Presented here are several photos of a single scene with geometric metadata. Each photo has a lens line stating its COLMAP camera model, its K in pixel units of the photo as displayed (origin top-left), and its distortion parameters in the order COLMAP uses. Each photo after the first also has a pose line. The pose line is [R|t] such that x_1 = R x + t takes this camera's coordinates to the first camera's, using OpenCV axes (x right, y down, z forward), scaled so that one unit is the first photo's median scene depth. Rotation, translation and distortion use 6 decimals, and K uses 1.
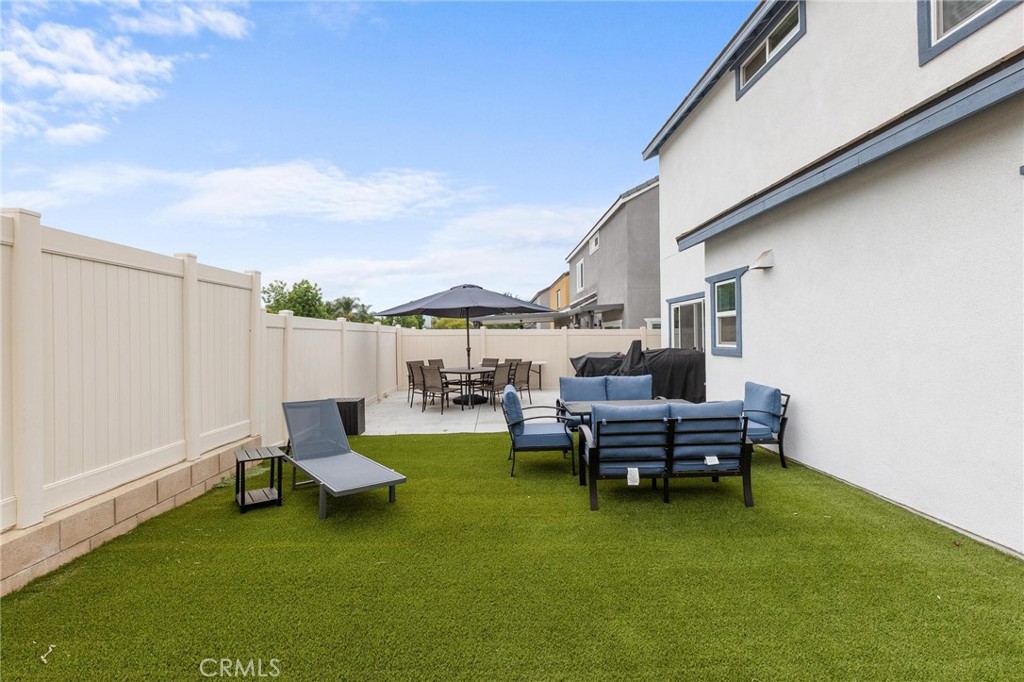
lens RADIAL K [[473.1, 0, 509.7], [0, 473.1, 337.0], [0, 0, 1]] dist [0.001229, 0.001220]
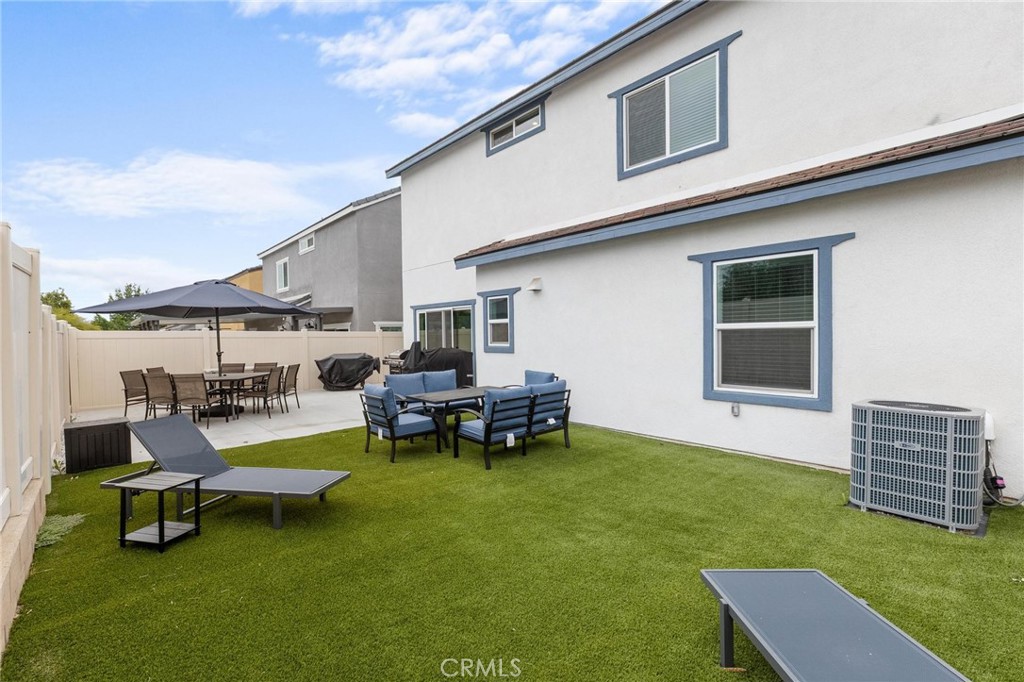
lens RADIAL K [[459.3, 0, 517.0], [0, 459.3, 344.1], [0, 0, 1]] dist [-0.001161, 0.000221]
pose [[0.751205, -0.012141, 0.659957, -0.370939], [0.004537, 0.999902, 0.013230, -0.000921], [-0.660053, -0.006945, 0.751187, -0.009602]]
